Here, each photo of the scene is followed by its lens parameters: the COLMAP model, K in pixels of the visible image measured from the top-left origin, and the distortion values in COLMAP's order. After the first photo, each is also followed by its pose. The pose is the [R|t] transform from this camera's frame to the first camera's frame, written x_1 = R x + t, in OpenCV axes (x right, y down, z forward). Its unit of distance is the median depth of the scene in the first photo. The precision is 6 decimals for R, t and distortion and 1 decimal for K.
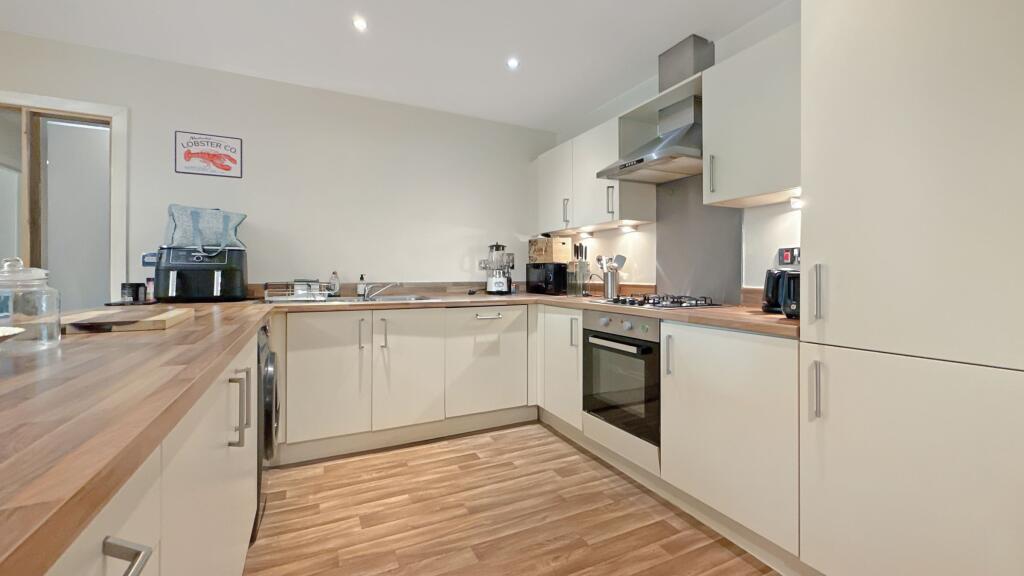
lens RADIAL K [[410.7, 0, 510.0], [0, 410.7, 273.4], [0, 0, 1]] dist [0.003270, 0.000763]
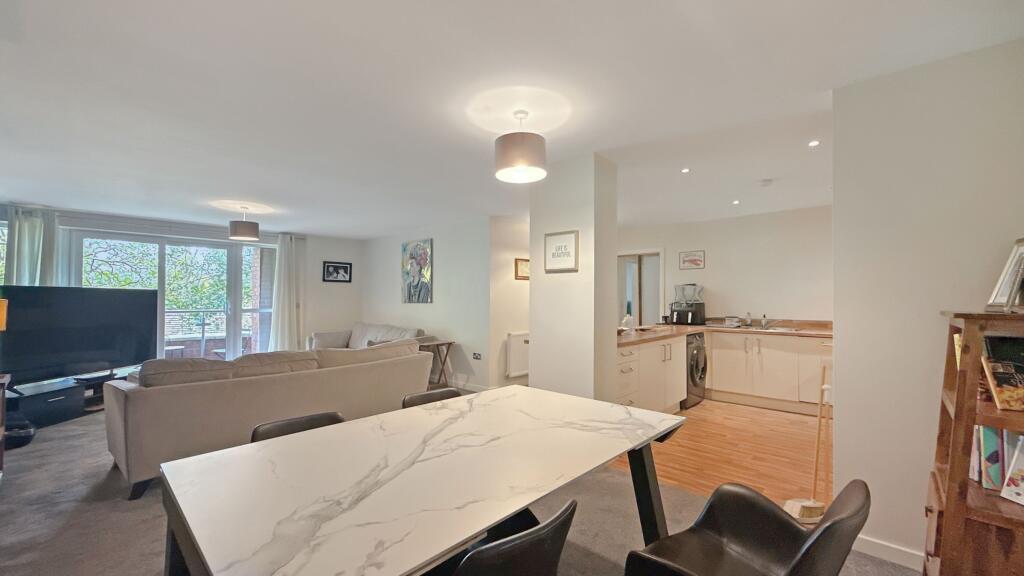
lens RADIAL K [[410.7, 0, 512.9], [0, 410.7, 289.6], [0, 0, 1]] dist [0.003270, 0.000763]
pose [[0.350859, -0.025529, -0.936080, 1.086096], [0.002735, 0.999652, -0.026237, -0.071820], [0.936424, 0.006645, 0.350807, -0.748599]]
